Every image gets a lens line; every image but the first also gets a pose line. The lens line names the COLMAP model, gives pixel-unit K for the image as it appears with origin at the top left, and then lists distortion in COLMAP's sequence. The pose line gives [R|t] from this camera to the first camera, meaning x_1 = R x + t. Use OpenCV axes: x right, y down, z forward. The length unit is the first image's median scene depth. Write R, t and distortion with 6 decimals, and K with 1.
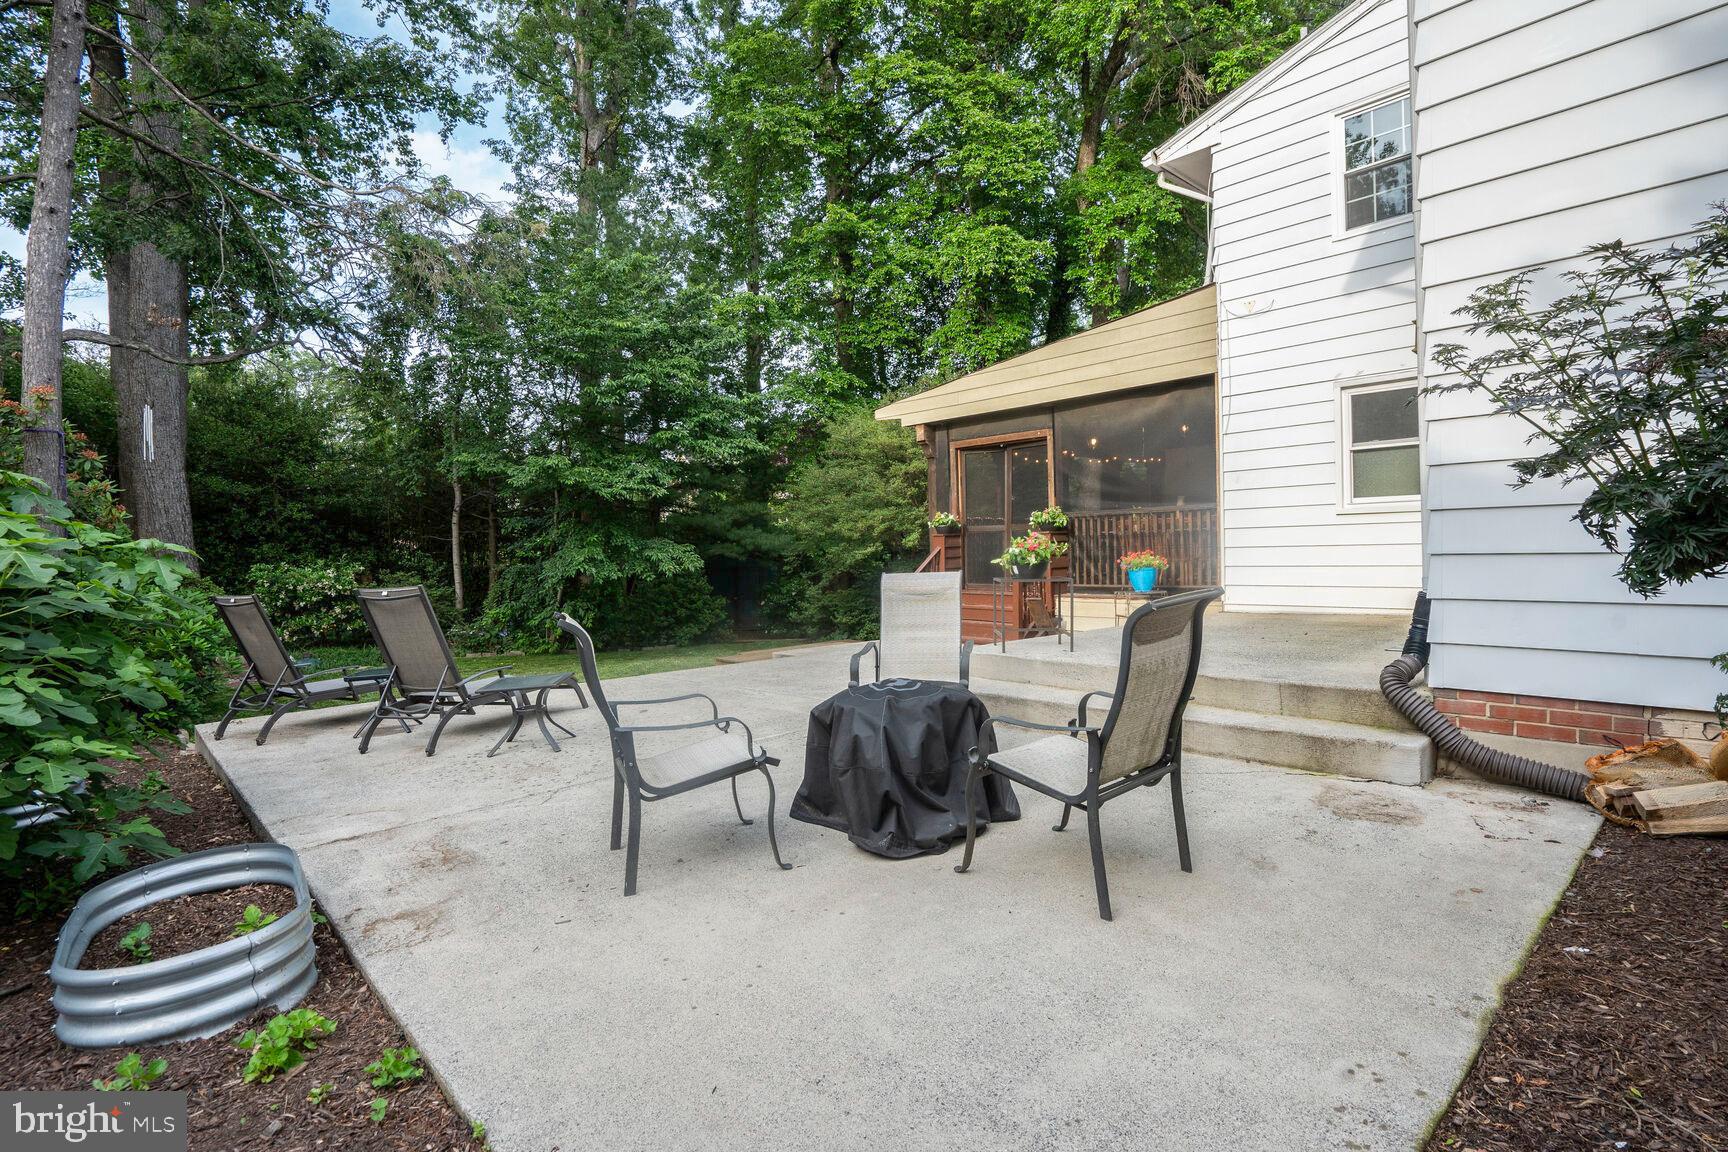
lens RADIAL K [[844.4, 0, 834.2], [0, 844.4, 544.6], [0, 0, 1]] dist [-0.045768, -0.000050]
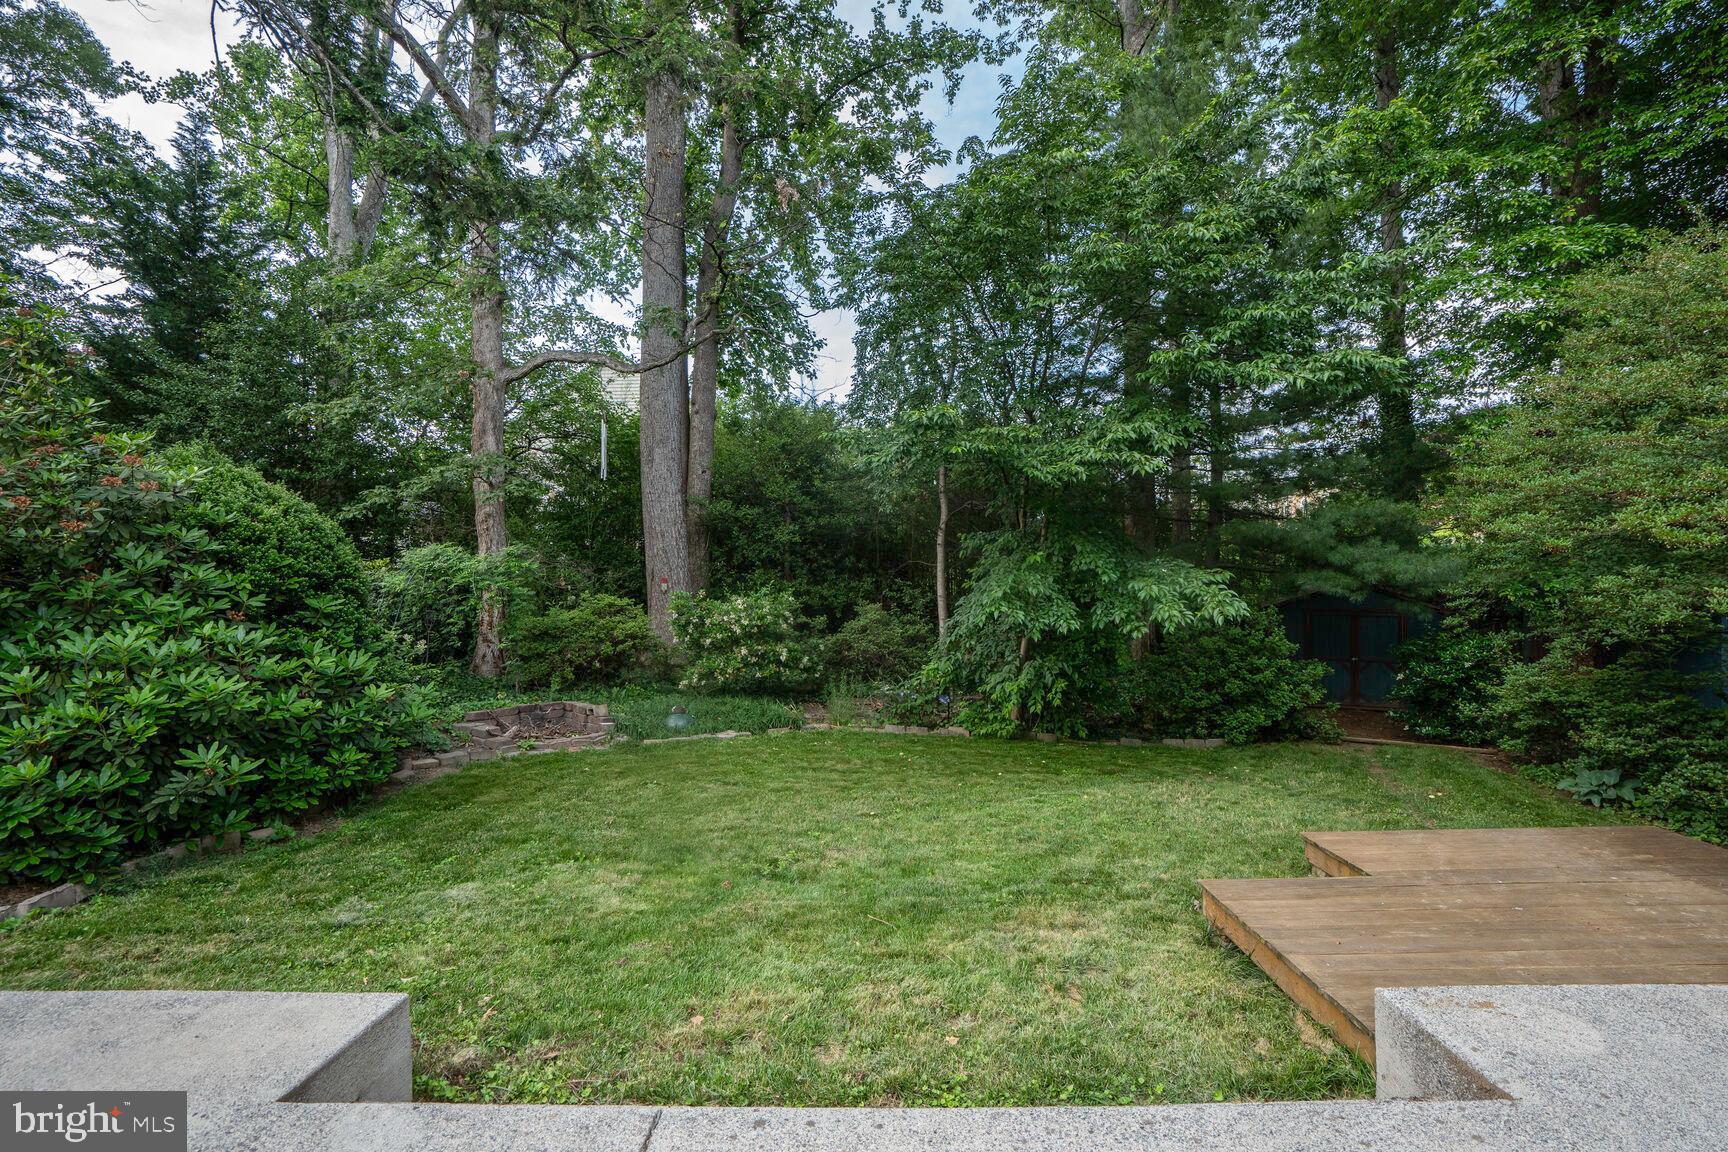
lens RADIAL K [[795.1, 0, 859.8], [0, 795.1, 572.1], [0, 0, 1]] dist [-0.050884, 0.017580]
pose [[0.759531, 0.005628, -0.650447, -0.023337], [-0.008587, 0.999962, -0.001375, 0.003315], [0.650414, 0.006630, 0.759551, 0.412524]]
